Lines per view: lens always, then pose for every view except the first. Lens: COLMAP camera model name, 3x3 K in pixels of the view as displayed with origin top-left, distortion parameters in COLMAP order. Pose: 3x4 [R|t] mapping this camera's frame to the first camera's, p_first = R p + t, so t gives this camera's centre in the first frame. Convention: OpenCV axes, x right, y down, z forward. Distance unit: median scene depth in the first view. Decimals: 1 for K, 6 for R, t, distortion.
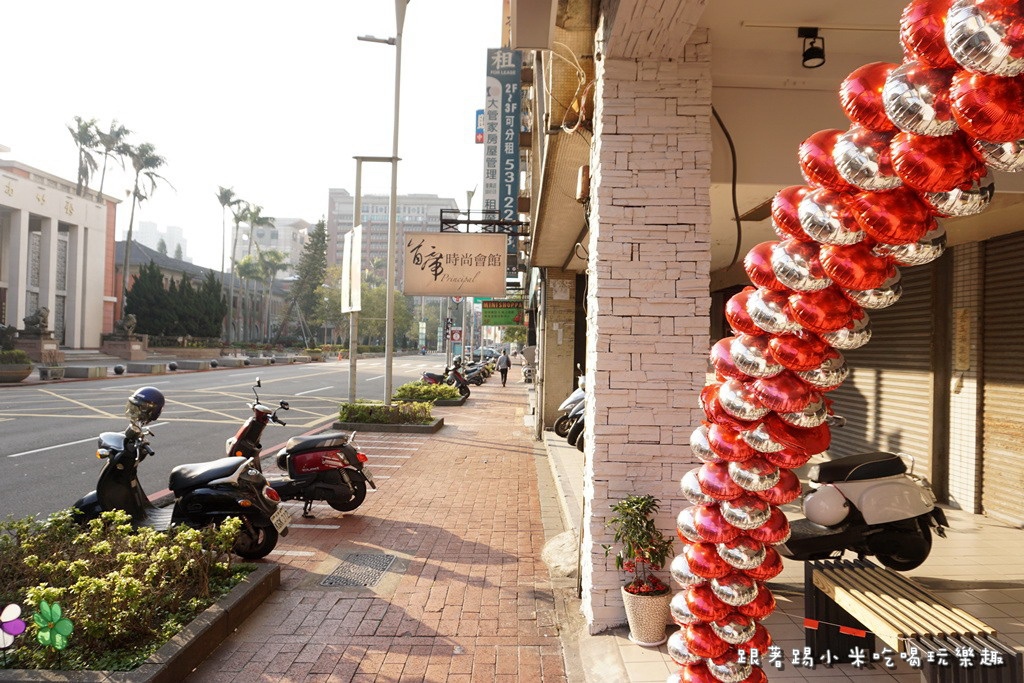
lens RADIAL K [[714.7, 0, 511.6], [0, 714.7, 339.8], [0, 0, 1]] dist [-0.006202, 0.006510]
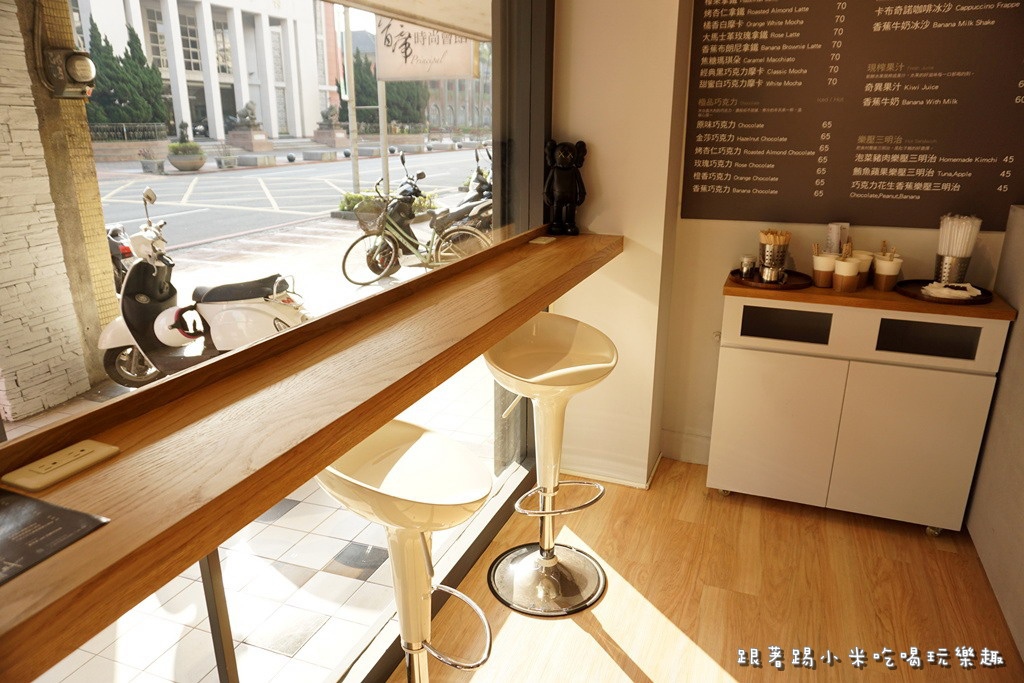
lens RADIAL K [[714.7, 0, 506.2], [0, 714.7, 333.3], [0, 0, 1]] dist [-0.006202, 0.006510]
pose [[0.934034, 0.073818, -0.349473, 0.142689], [0.030418, 0.958418, 0.283741, -0.001482], [0.355887, -0.275654, 0.892950, 0.036138]]
